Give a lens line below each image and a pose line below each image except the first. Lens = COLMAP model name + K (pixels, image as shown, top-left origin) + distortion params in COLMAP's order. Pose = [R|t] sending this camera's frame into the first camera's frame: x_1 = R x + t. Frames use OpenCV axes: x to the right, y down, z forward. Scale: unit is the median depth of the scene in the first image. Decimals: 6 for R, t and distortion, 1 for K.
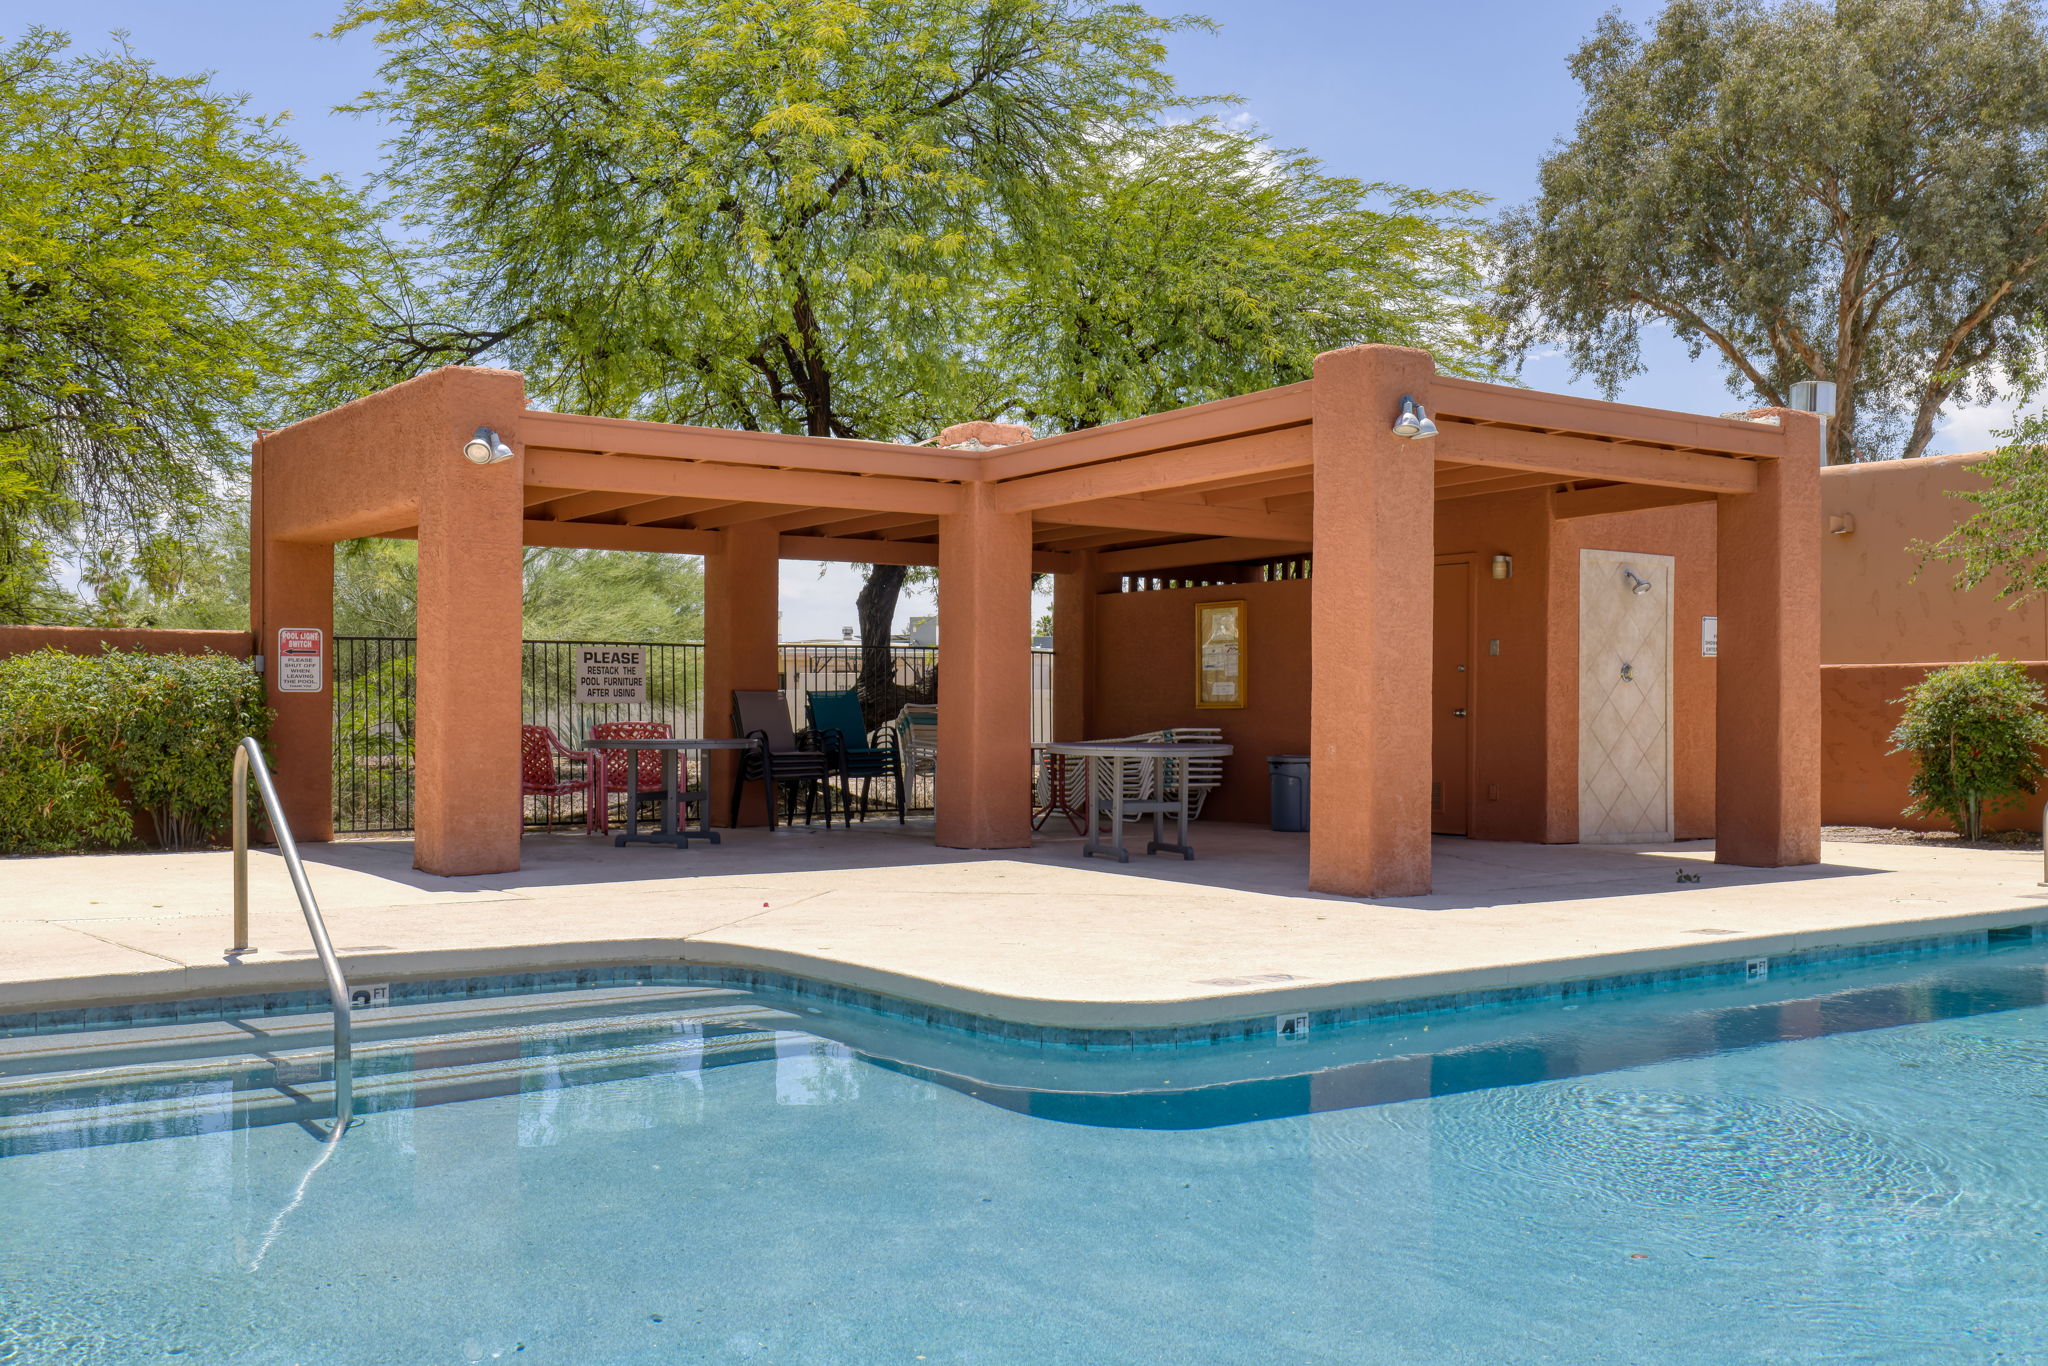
lens RADIAL K [[1720.6, 0, 1026.1], [0, 1720.6, 689.7], [0, 0, 1]] dist [0.001255, 0.004553]
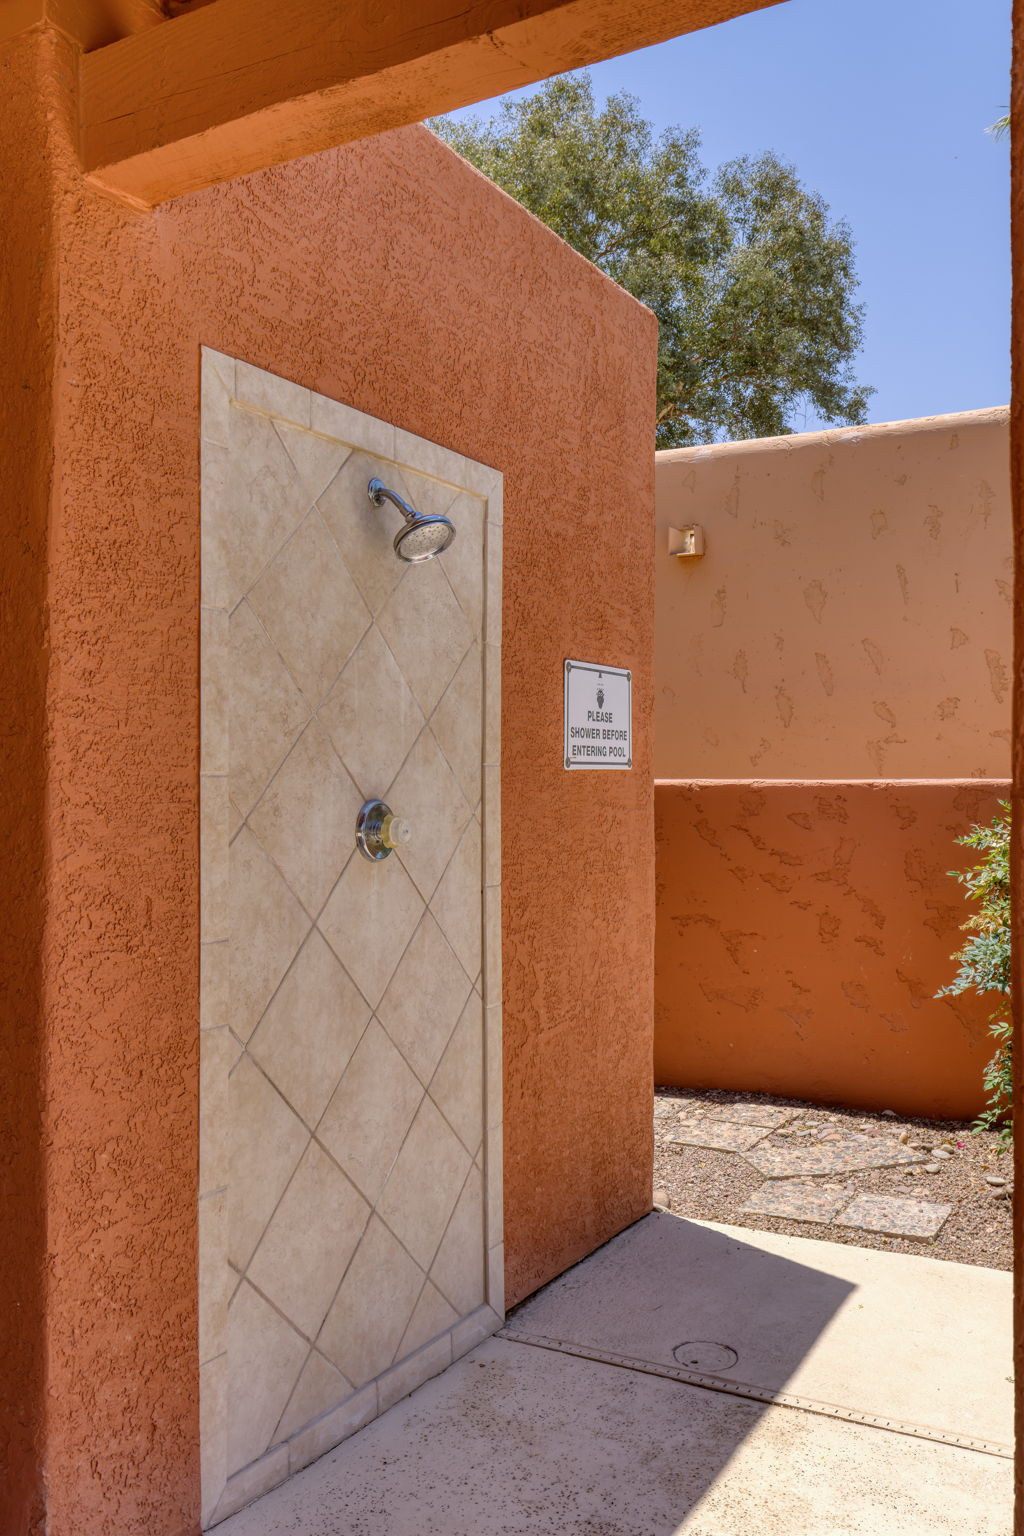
lens RADIAL K [[1290.5, 0, 513.4], [0, 1290.5, 770.6], [0, 0, 1]] dist [0.001255, 0.004553]
pose [[0.888205, -0.003417, 0.459434, 0.269669], [0.003635, 0.999993, 0.000410, -0.019831], [-0.459432, 0.001305, 0.888212, 0.795165]]
